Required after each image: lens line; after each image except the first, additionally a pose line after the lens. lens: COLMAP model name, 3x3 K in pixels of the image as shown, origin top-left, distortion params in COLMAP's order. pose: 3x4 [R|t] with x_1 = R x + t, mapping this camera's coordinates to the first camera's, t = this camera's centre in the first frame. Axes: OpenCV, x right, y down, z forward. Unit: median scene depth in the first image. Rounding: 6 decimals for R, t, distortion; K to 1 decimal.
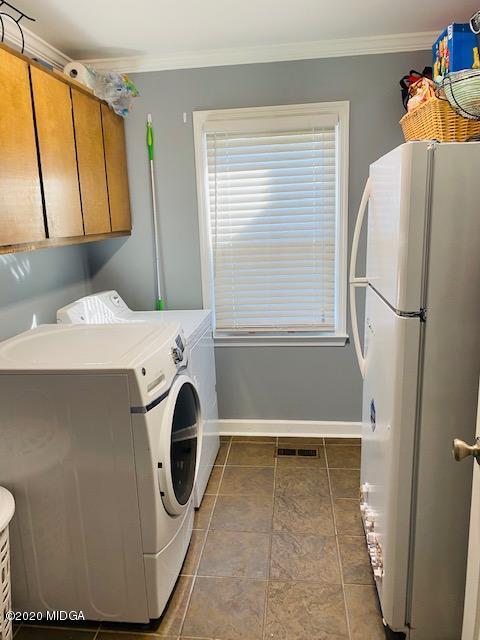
lens RADIAL K [[487.3, 0, 240.0], [0, 487.3, 320.0], [0, 0, 1]] dist [-0.000483, 0.000633]
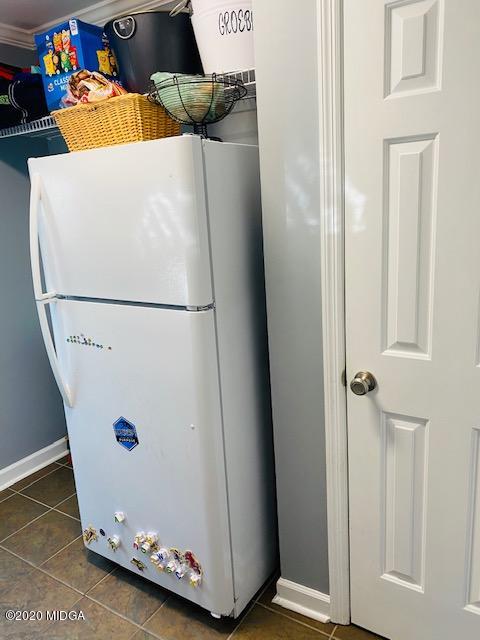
lens RADIAL K [[487.3, 0, 240.0], [0, 487.3, 320.0], [0, 0, 1]] dist [-0.000483, 0.000633]
pose [[0.443683, -0.203206, 0.872842, -0.390298], [0.228379, 0.967436, 0.109139, -0.061767], [-0.866596, 0.150916, 0.475642, 0.350502]]
